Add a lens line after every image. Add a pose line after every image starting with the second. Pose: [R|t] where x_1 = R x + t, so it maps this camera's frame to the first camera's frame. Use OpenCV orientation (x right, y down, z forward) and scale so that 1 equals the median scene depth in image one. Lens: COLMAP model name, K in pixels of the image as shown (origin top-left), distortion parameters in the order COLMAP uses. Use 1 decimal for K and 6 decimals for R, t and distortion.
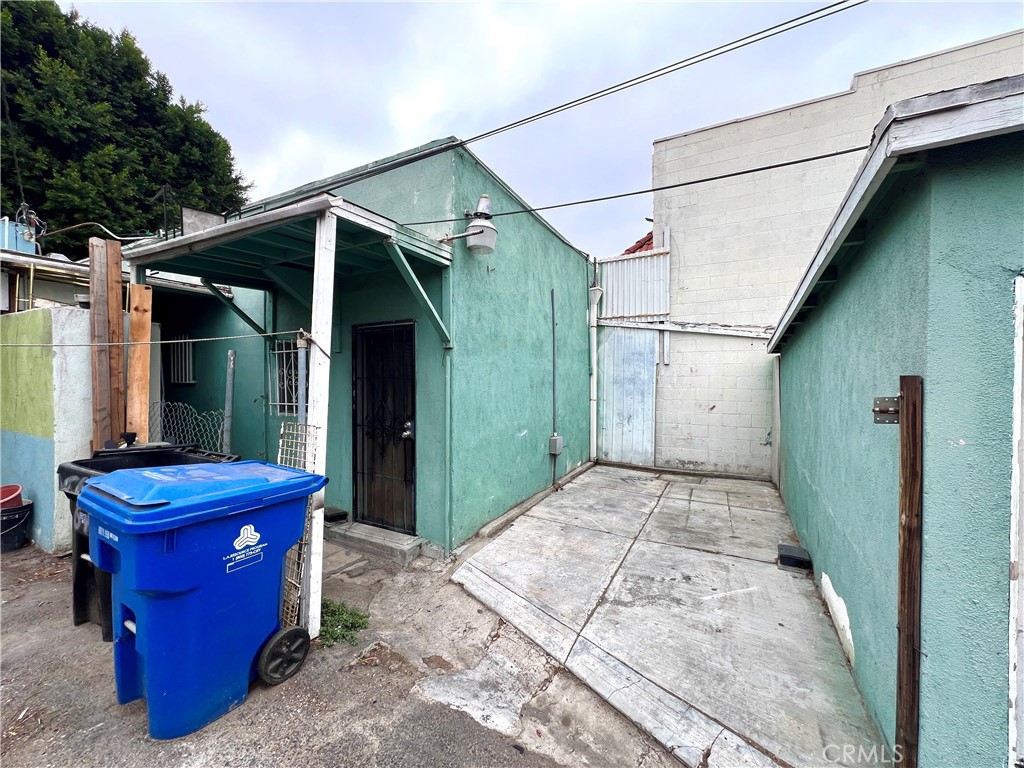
lens RADIAL K [[408.3, 0, 518.1], [0, 408.3, 387.0], [0, 0, 1]] dist [-0.001794, 0.000462]
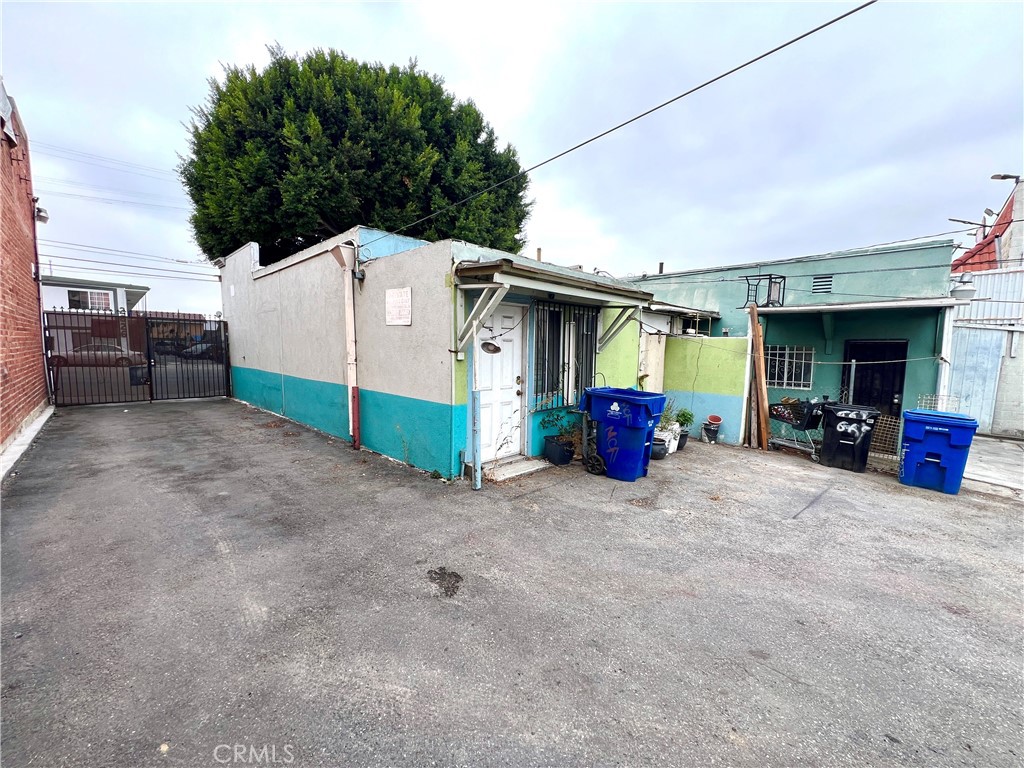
lens RADIAL K [[408.3, 0, 514.8], [0, 408.3, 385.9], [0, 0, 1]] dist [-0.001794, 0.000462]
pose [[0.957532, 0.037856, -0.285832, -0.783594], [-0.015956, 0.996781, 0.078565, -0.040405], [0.287886, -0.070668, 0.955054, -0.708399]]
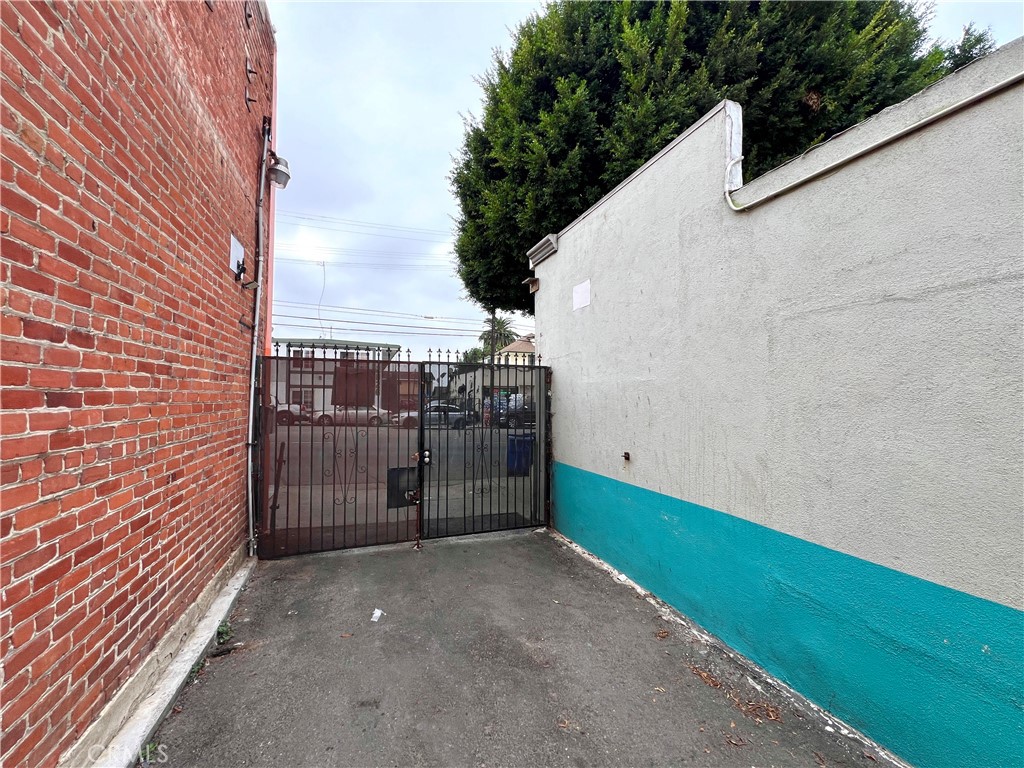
lens RADIAL K [[408.3, 0, 512.7], [0, 408.3, 386.0], [0, 0, 1]] dist [-0.001794, 0.000462]
pose [[0.745249, -0.015486, -0.666607, -1.948794], [-0.016294, 0.999009, -0.041424, -0.083803], [0.666588, 0.041733, 0.744257, -0.061297]]
